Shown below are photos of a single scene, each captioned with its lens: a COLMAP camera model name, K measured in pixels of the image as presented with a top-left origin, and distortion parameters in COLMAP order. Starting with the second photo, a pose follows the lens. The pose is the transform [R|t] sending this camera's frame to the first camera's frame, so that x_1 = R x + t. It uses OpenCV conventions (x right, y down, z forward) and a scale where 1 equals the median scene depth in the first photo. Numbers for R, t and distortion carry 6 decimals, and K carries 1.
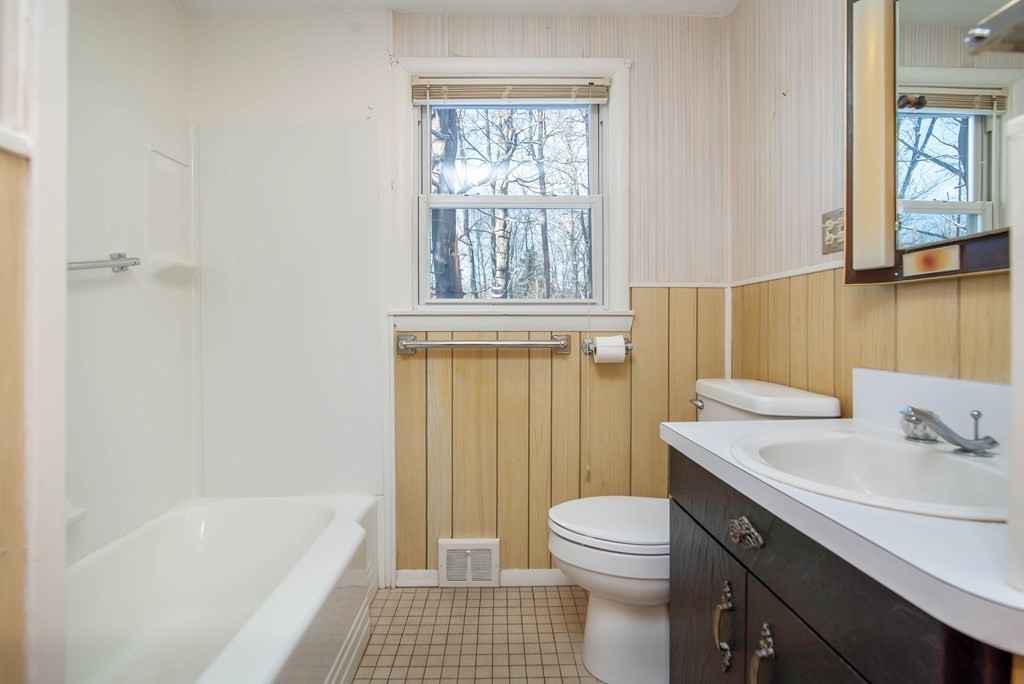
lens RADIAL K [[474.6, 0, 529.7], [0, 474.6, 329.4], [0, 0, 1]] dist [-0.018456, 0.000004]
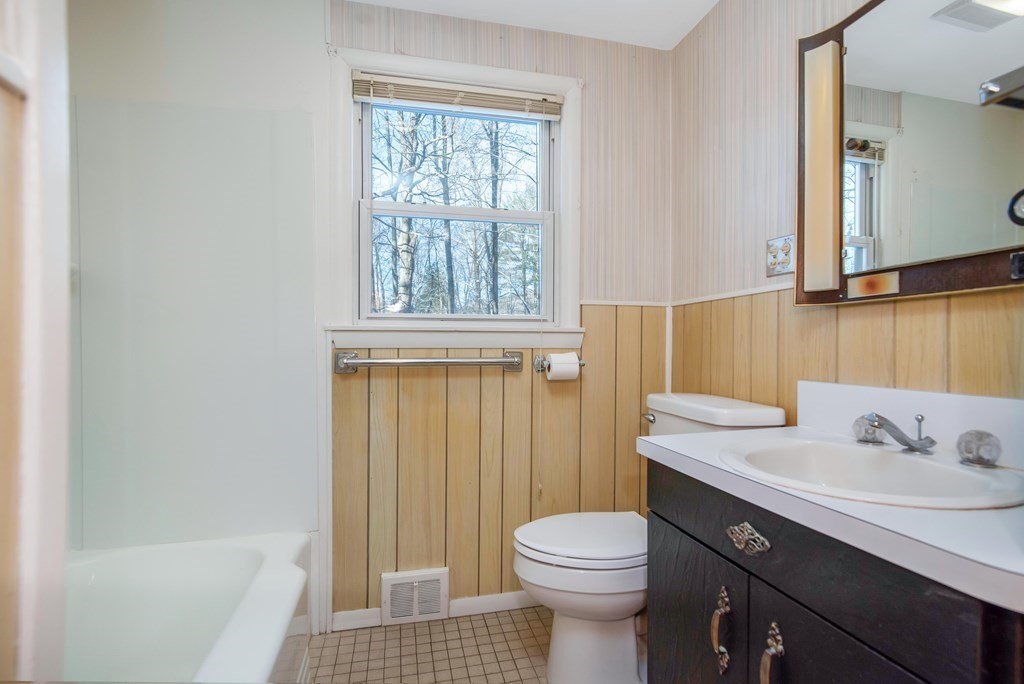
lens RADIAL K [[474.6, 0, 510.5], [0, 474.6, 344.2], [0, 0, 1]] dist [-0.018456, 0.000004]
pose [[0.976241, 0.001827, 0.216682, -0.156289], [0.000128, 0.999959, -0.009007, 0.005099], [-0.216689, 0.008821, 0.976201, 0.047171]]
